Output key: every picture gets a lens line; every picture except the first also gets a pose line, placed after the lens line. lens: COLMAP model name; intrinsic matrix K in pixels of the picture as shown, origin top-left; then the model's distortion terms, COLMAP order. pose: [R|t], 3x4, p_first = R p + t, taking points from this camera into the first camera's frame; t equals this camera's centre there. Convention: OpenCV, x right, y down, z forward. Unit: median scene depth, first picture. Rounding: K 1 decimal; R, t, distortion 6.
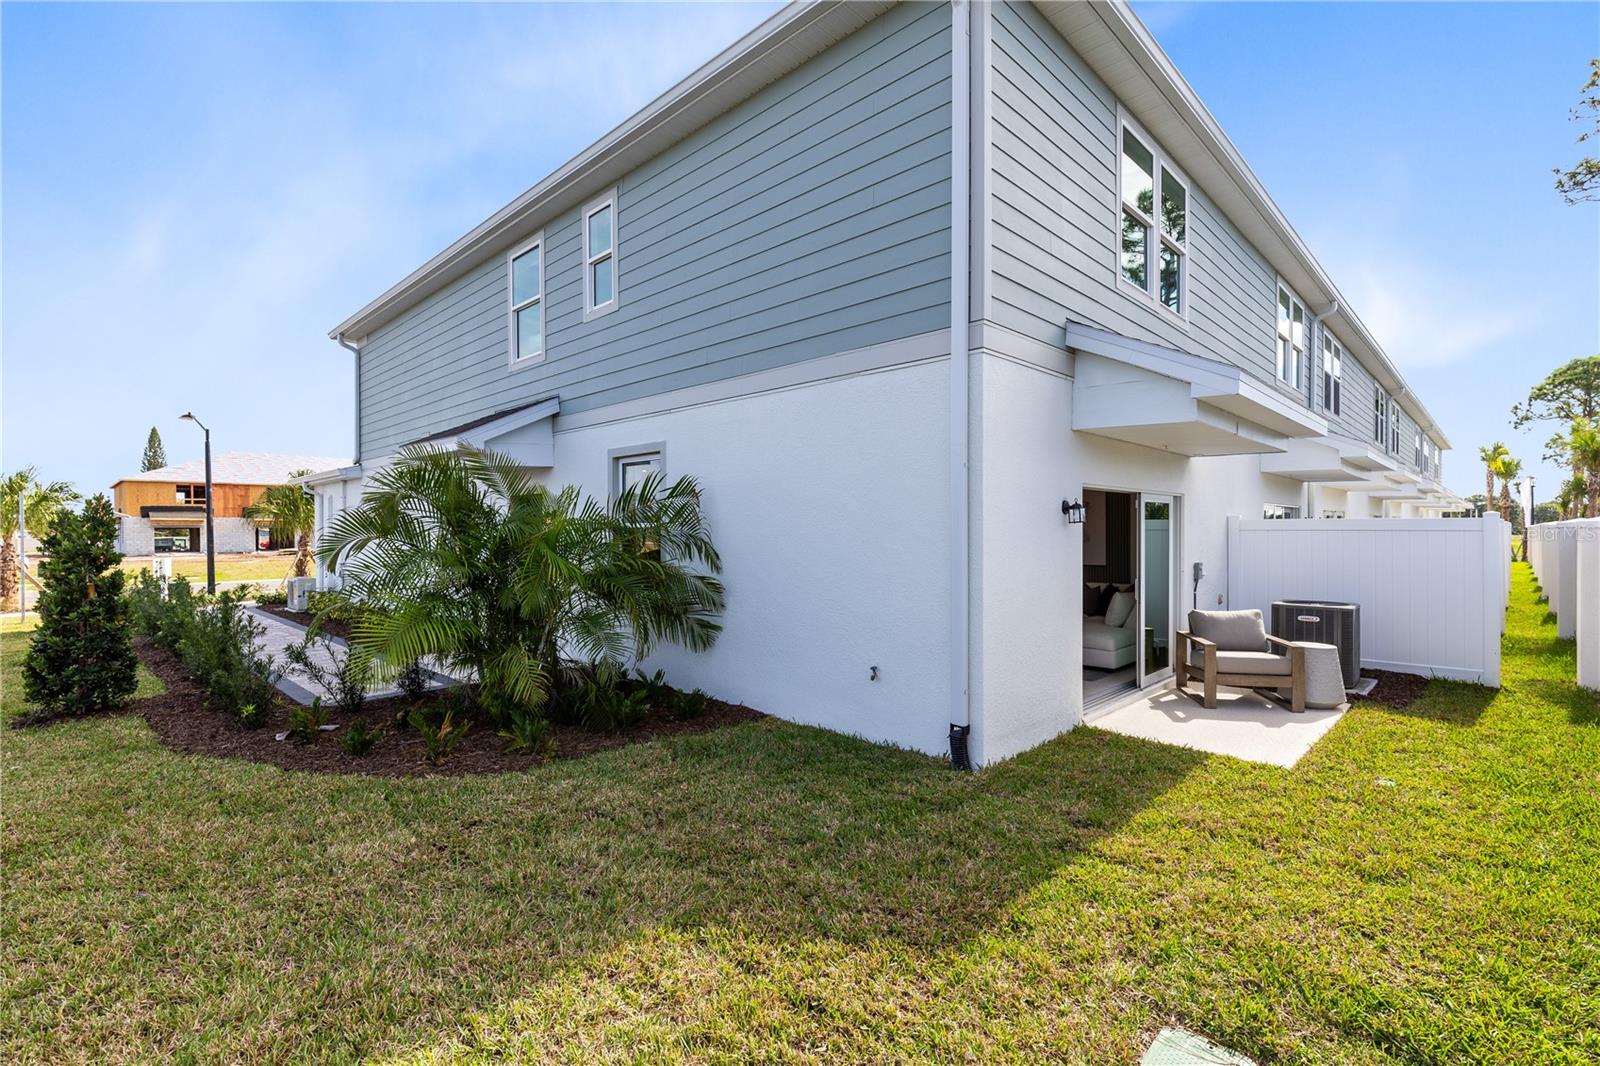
lens RADIAL K [[731.7, 0, 805.0], [0, 731.7, 524.9], [0, 0, 1]] dist [0.004093, -0.000726]
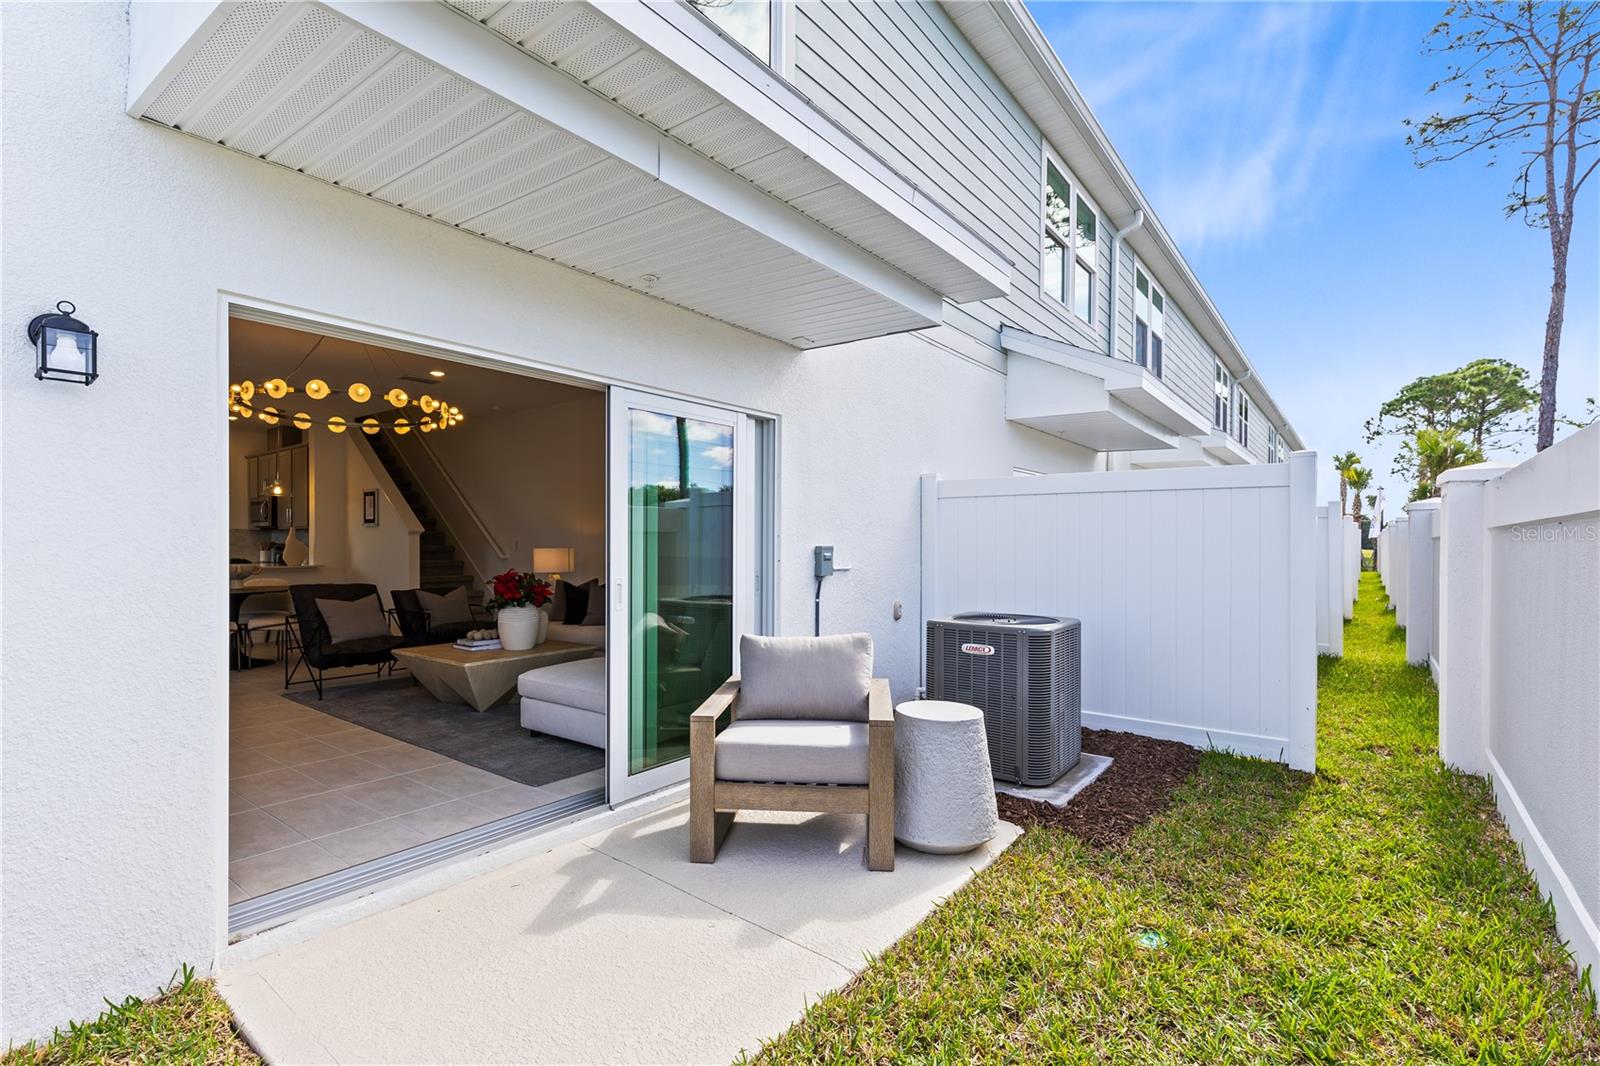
lens RADIAL K [[731.7, 0, 807.2], [0, 731.7, 532.8], [0, 0, 1]] dist [0.004093, -0.000726]
pose [[0.993359, 0.009570, 0.114661, 0.224214], [-0.009009, 0.999945, -0.005408, 0.021973], [-0.114706, 0.004339, 0.993390, 0.220911]]
